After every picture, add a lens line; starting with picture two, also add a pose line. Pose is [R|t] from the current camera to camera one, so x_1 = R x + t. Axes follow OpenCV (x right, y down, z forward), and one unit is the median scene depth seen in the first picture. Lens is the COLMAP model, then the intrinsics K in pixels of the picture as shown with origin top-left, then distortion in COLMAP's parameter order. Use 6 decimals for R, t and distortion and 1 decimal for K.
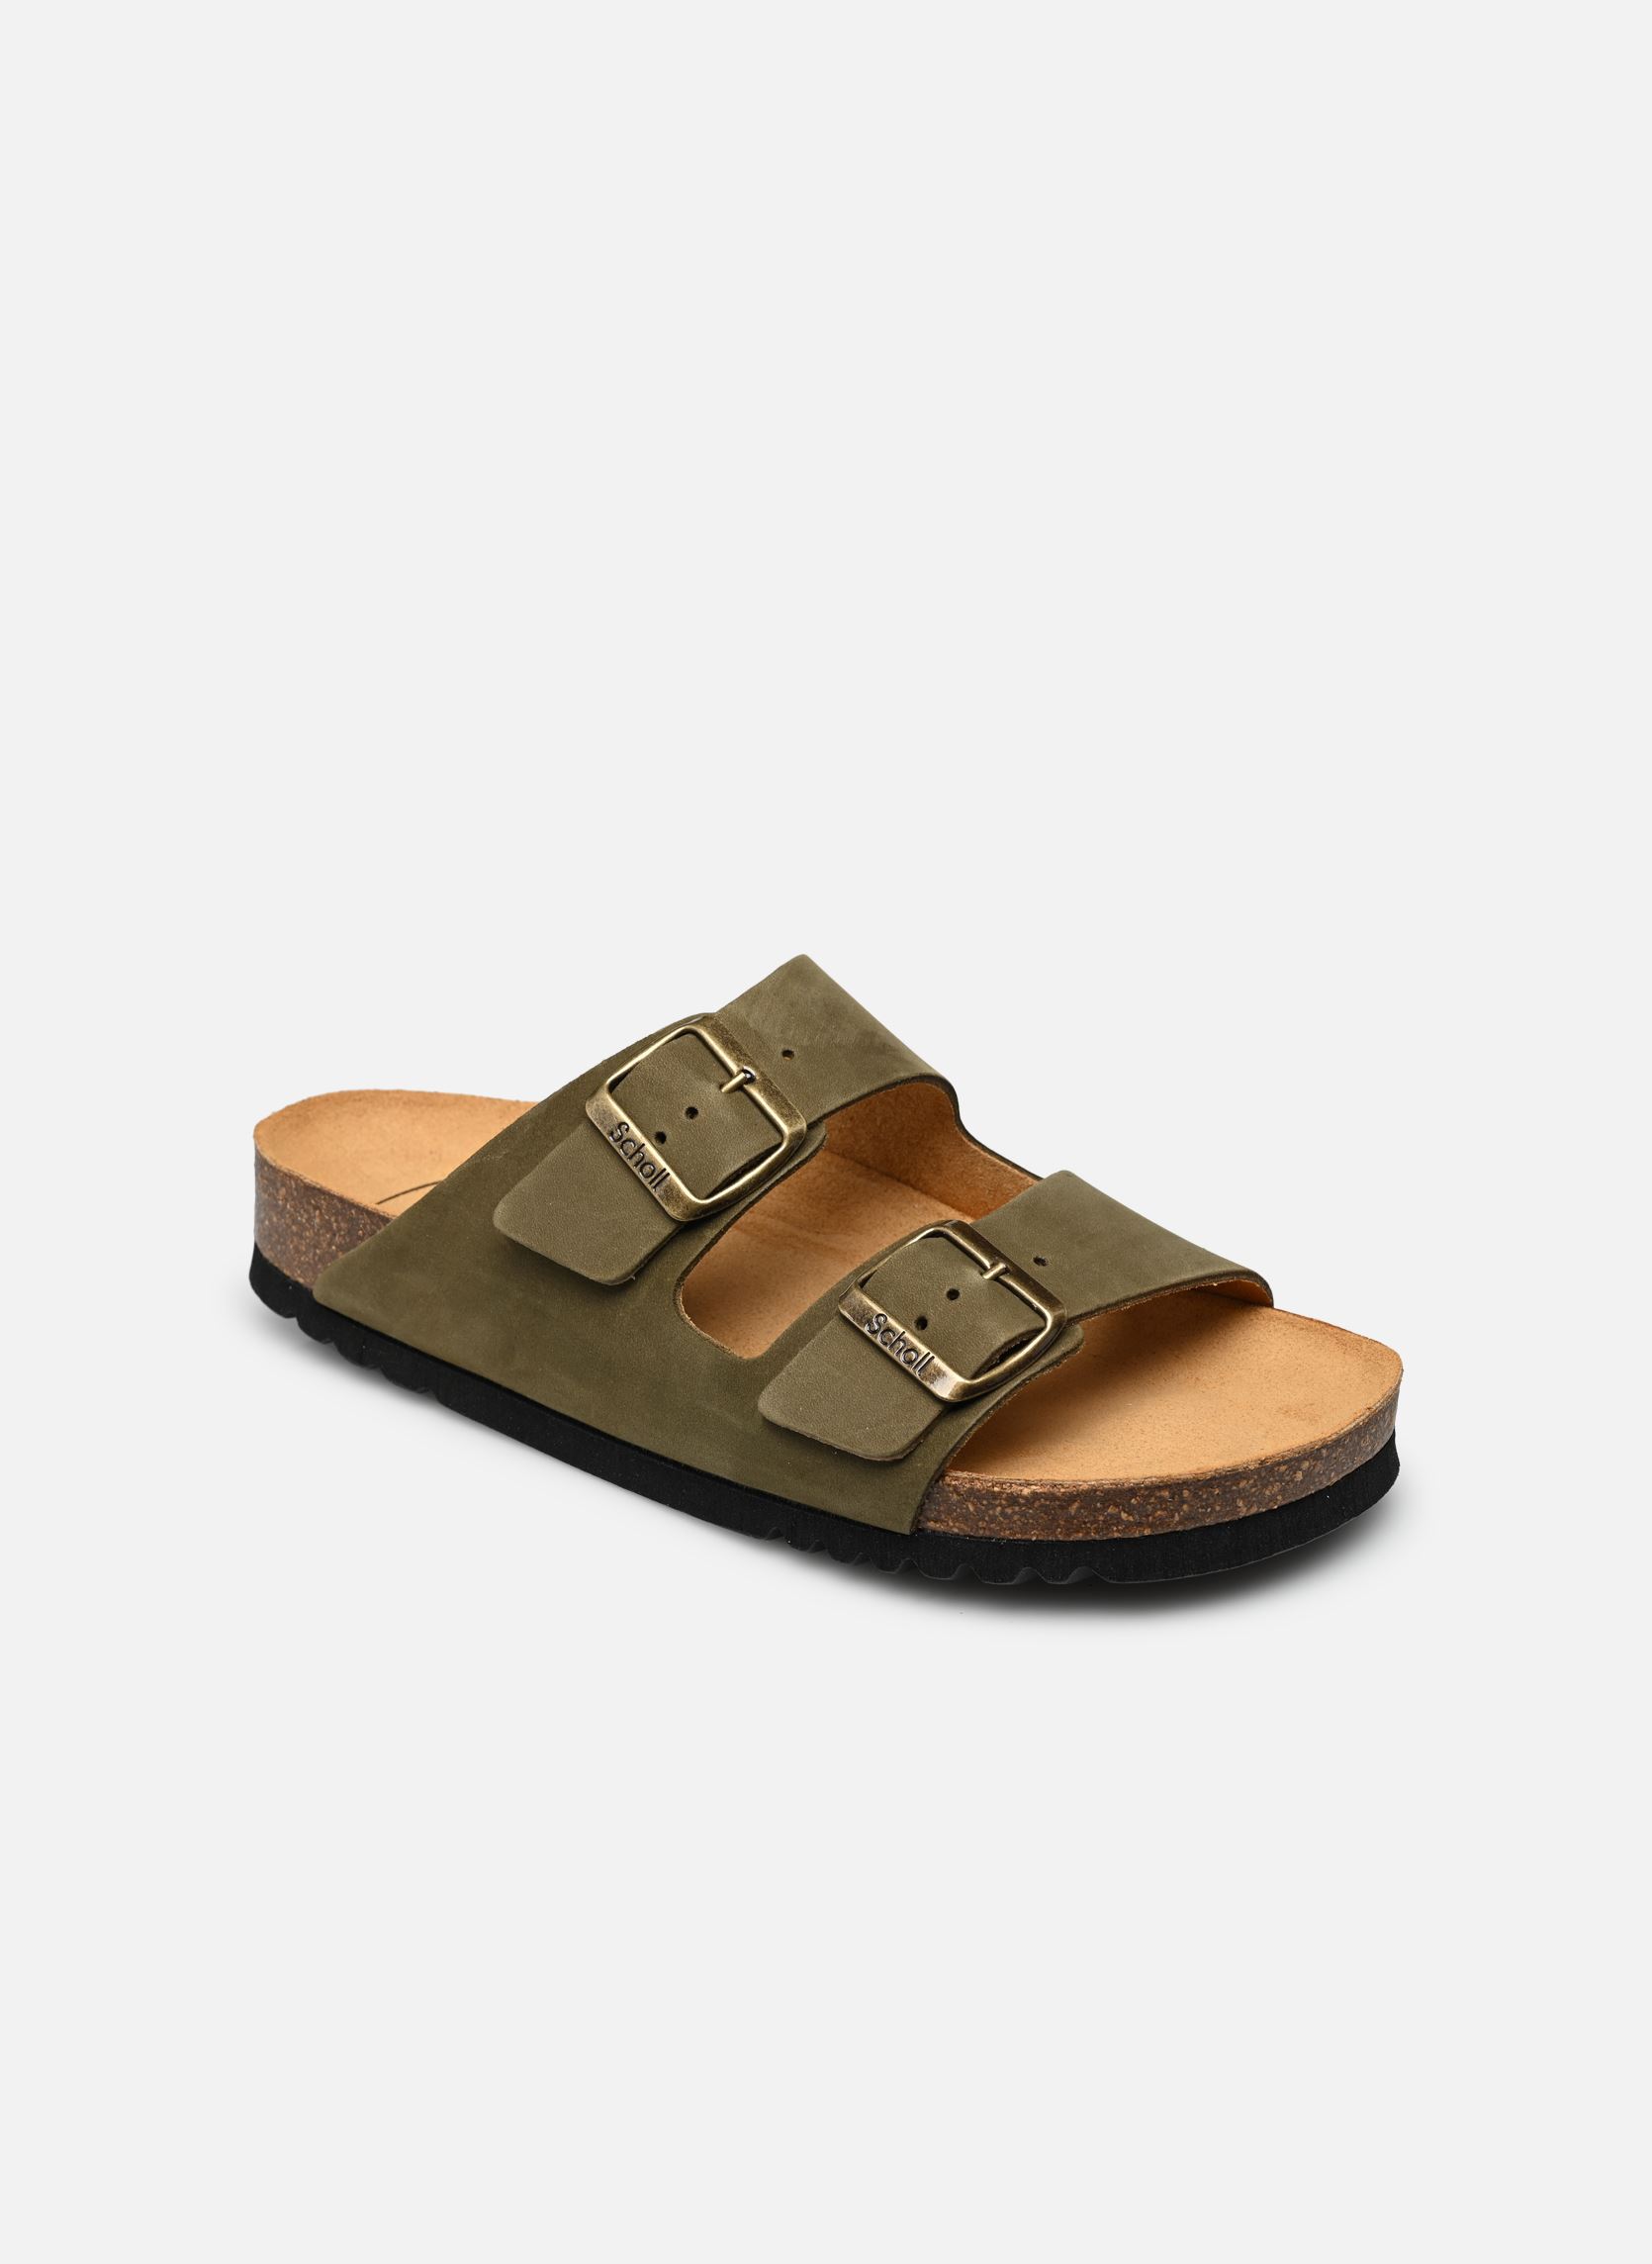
lens RADIAL K [[7217.9, 0, 827.2], [0, 7217.9, 1134.4], [0, 0, 1]] dist [0.027206, 0.000000]
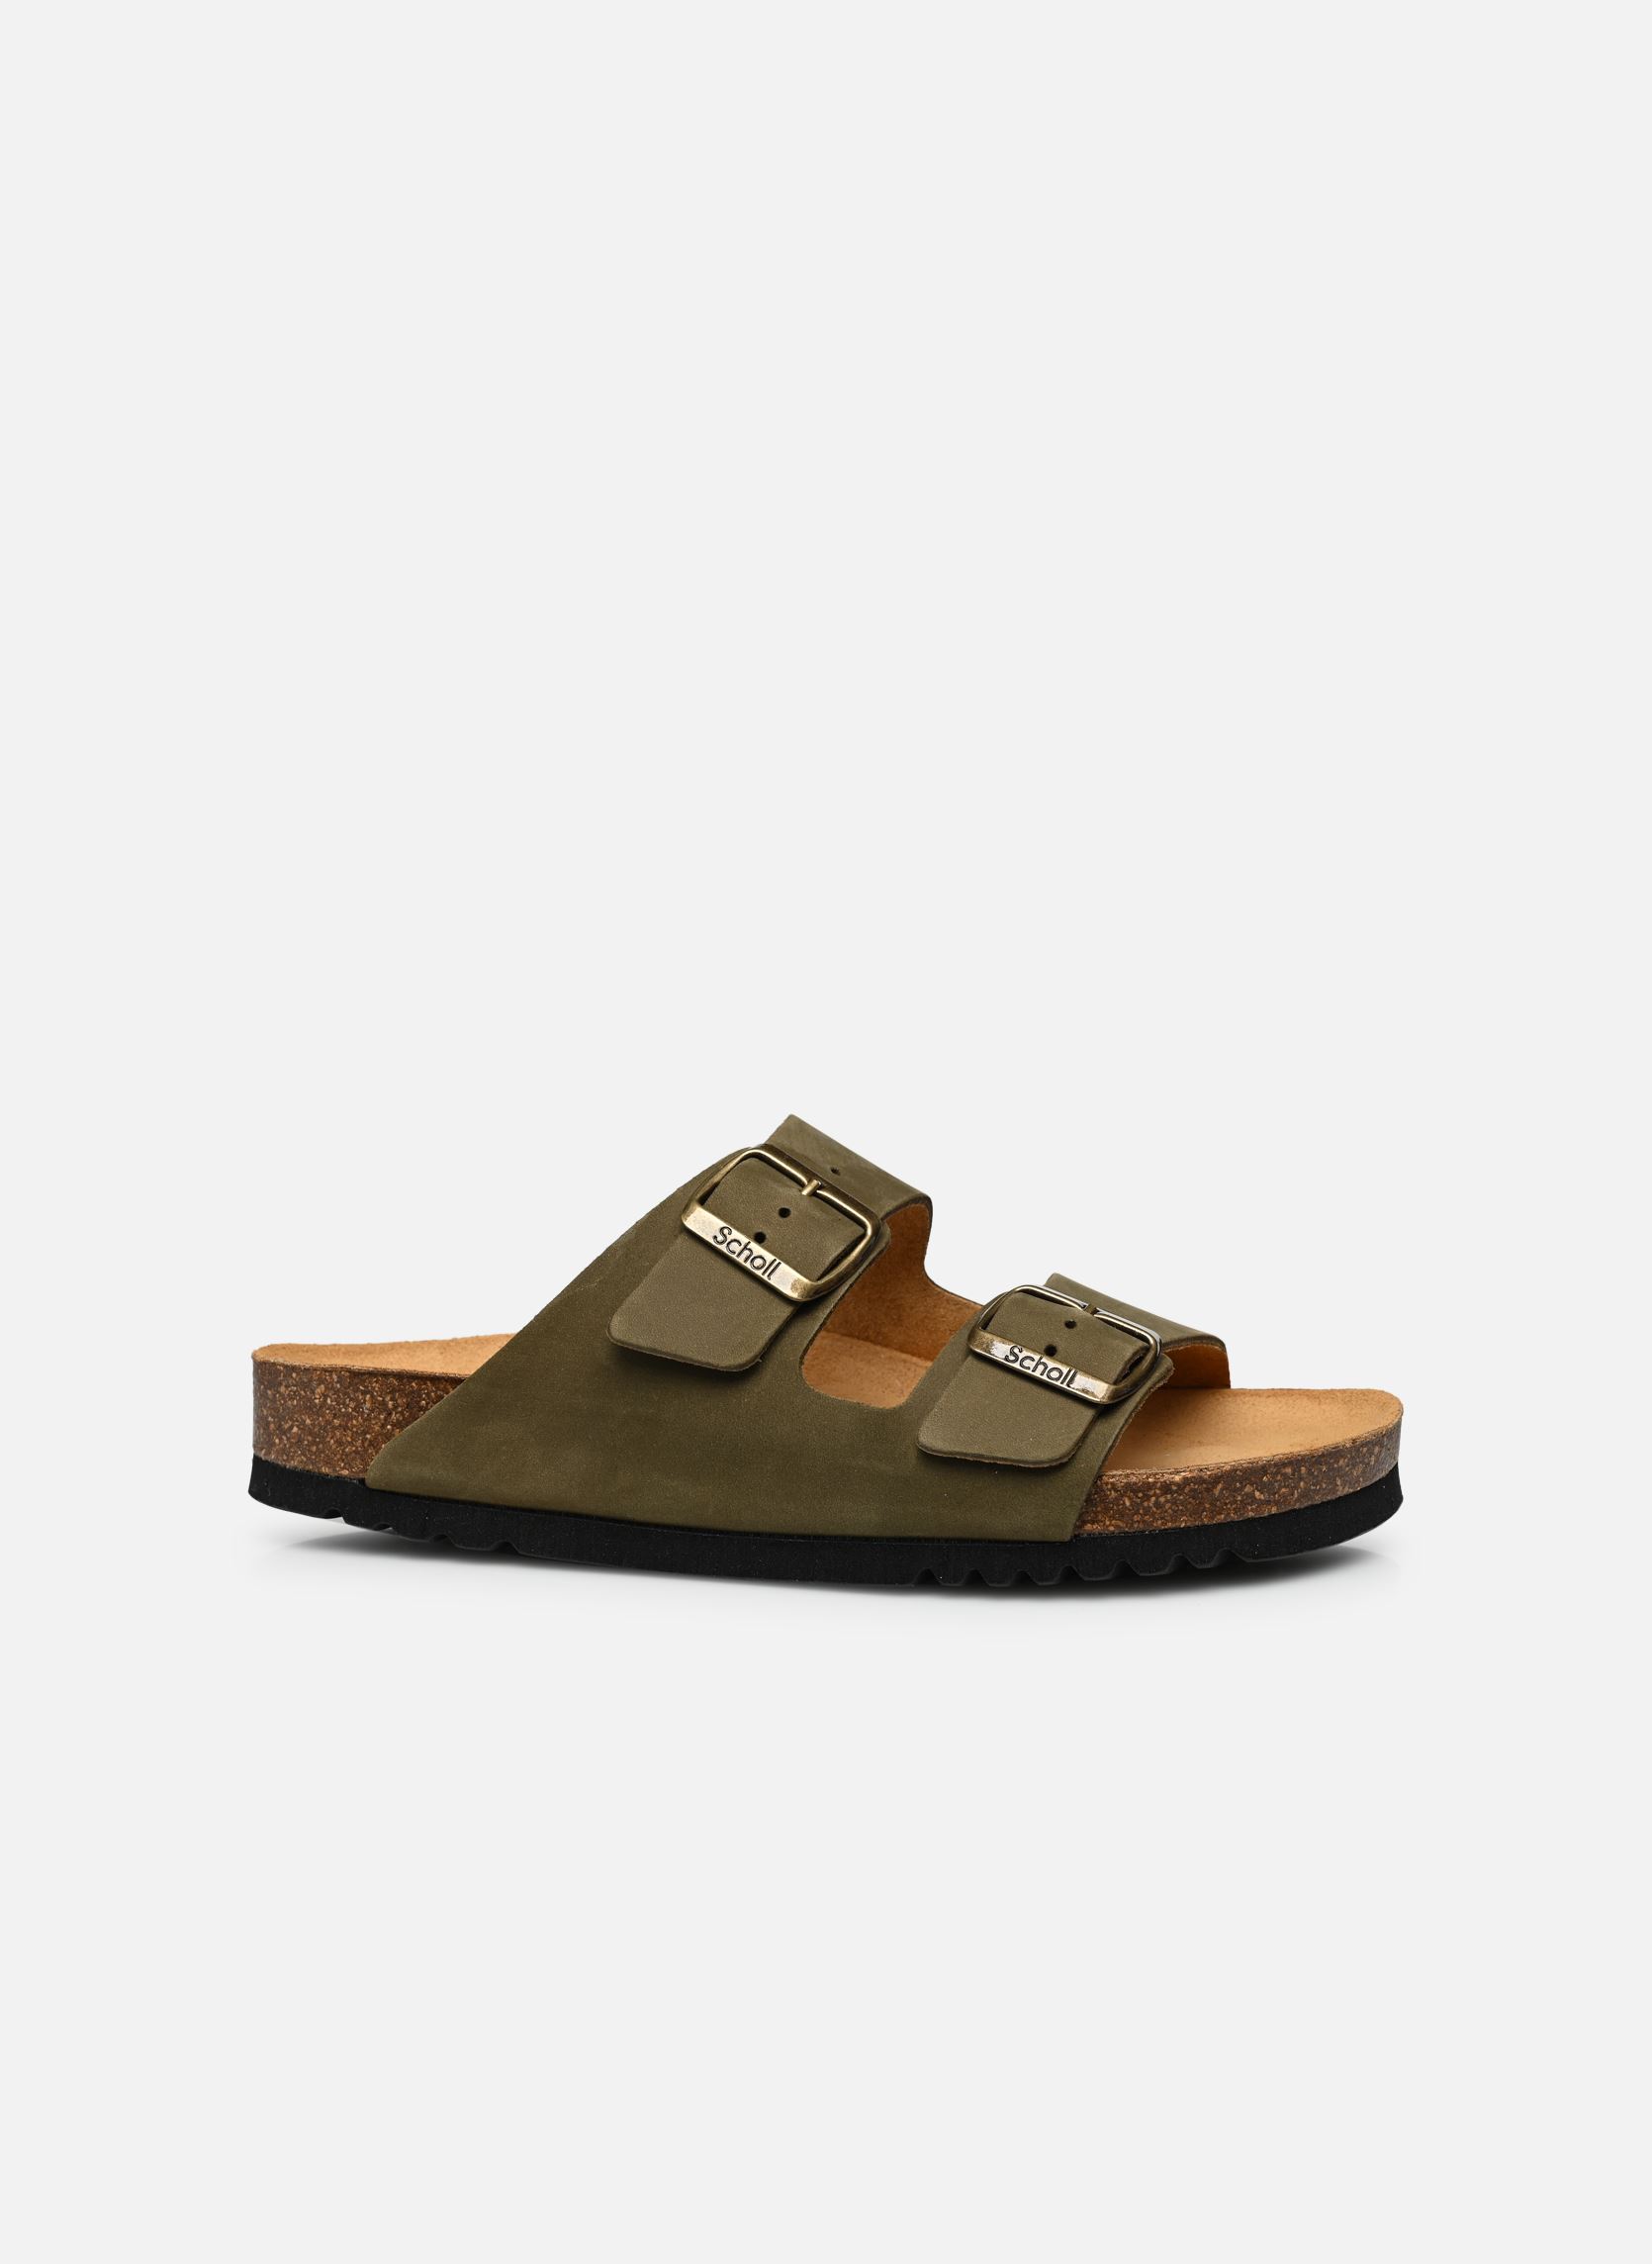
lens RADIAL K [[7217.9, 0, 824.5], [0, 7217.9, 1129.8], [0, 0, 1]] dist [0.027206, 0.000000]
pose [[0.856448, -0.005042, 0.516209, -0.588903], [0.190651, 0.932351, -0.307204, 0.328545], [-0.479738, 0.361520, 0.799471, 0.117157]]
